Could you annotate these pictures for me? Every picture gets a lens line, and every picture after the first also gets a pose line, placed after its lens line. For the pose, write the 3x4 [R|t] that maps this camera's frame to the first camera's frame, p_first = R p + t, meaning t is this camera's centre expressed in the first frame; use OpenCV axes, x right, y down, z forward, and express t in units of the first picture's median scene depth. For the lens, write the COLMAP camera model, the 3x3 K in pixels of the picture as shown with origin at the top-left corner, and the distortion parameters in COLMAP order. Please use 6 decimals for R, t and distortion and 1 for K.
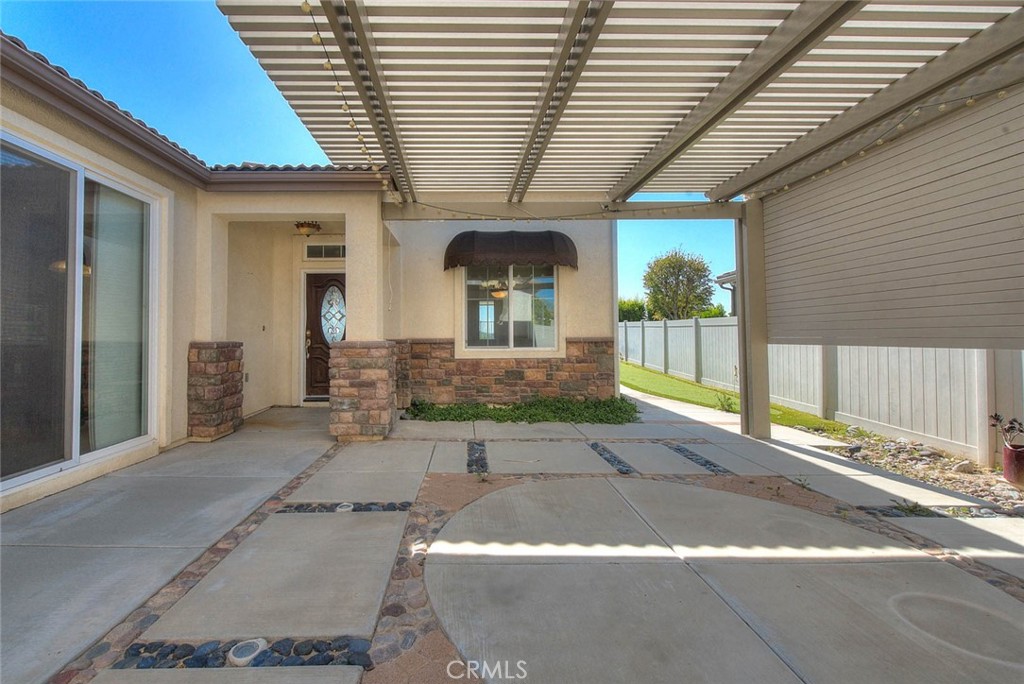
lens RADIAL K [[450.4, 0, 478.5], [0, 450.4, 321.6], [0, 0, 1]] dist [0.003545, 0.001632]
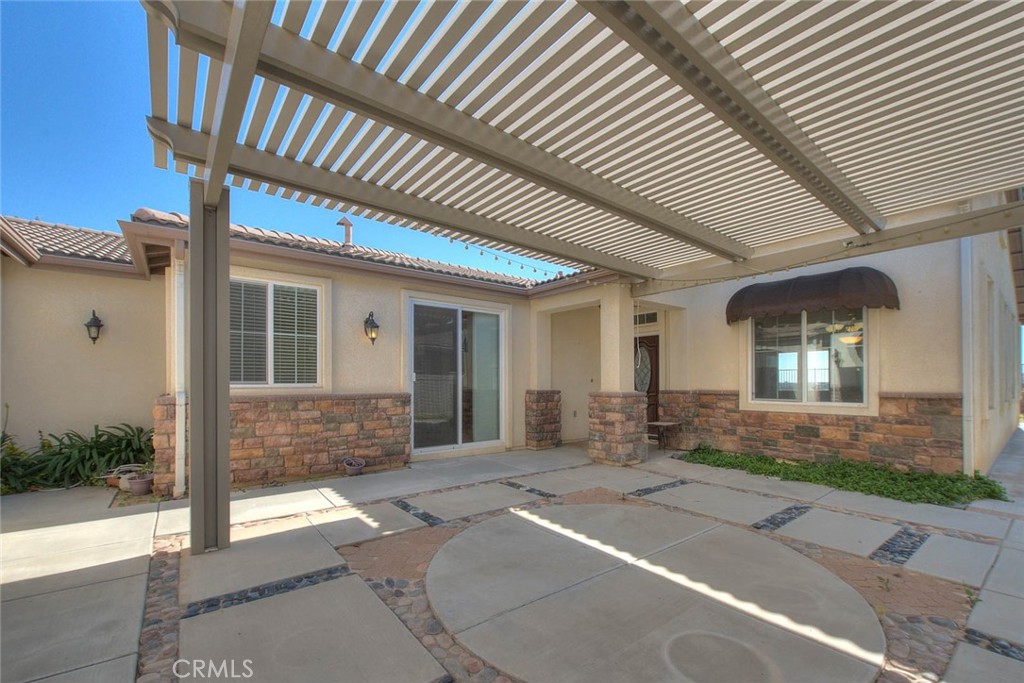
lens RADIAL K [[428.0, 0, 518.1], [0, 428.0, 375.7], [0, 0, 1]] dist [-0.004796, -0.000554]
pose [[0.608947, -0.005893, -0.793189, 0.559913], [0.020145, 0.999765, 0.008038, -0.019846], [0.792955, -0.020873, 0.608923, -0.007199]]
